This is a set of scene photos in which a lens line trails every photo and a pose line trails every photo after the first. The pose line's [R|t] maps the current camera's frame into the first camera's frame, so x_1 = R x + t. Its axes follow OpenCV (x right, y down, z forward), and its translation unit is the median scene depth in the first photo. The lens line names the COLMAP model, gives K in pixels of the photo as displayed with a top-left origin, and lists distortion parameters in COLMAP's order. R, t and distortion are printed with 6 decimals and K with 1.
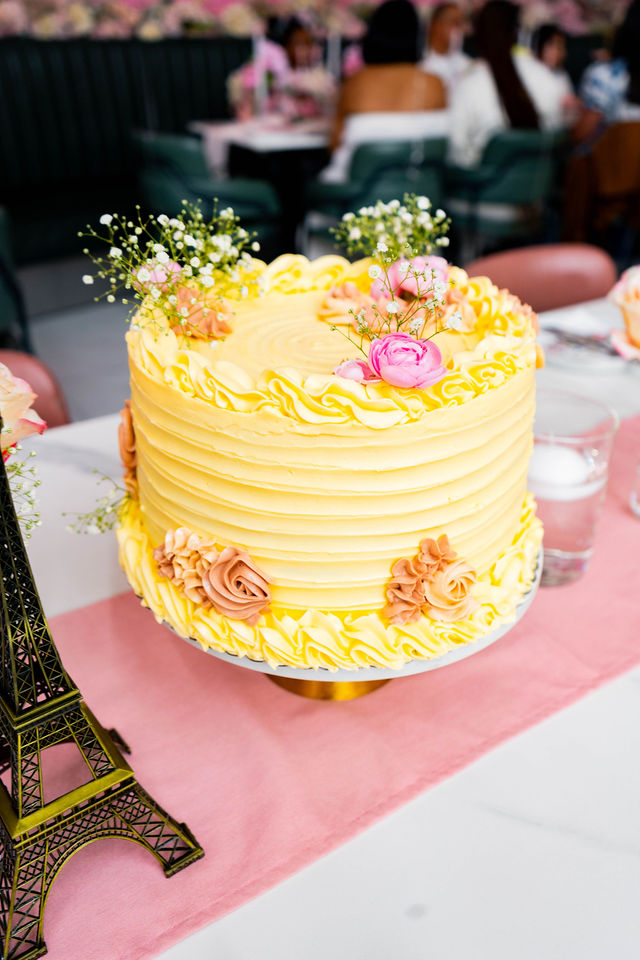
lens RADIAL K [[988.5, 0, 320.0], [0, 988.5, 480.0], [0, 0, 1]] dist [-0.005011, -0.006075]
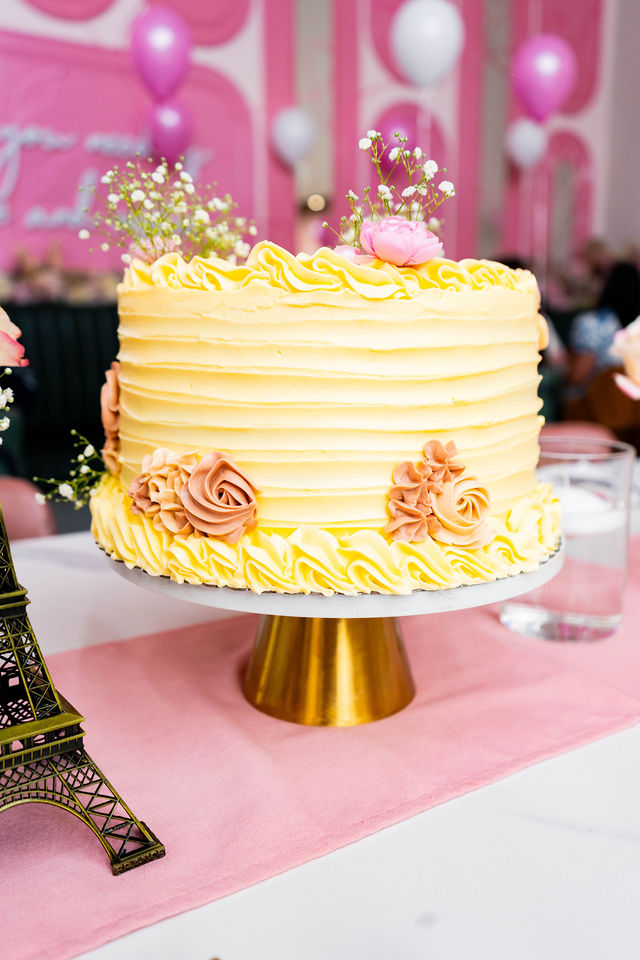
lens RADIAL K [[988.5, 0, 320.0], [0, 988.5, 480.0], [0, 0, 1]] dist [-0.005011, -0.006075]
pose [[0.999880, -0.004139, -0.014942, 0.019767], [-0.001840, 0.925235, -0.379390, 0.423799], [0.015395, 0.379372, 0.925116, 0.174326]]
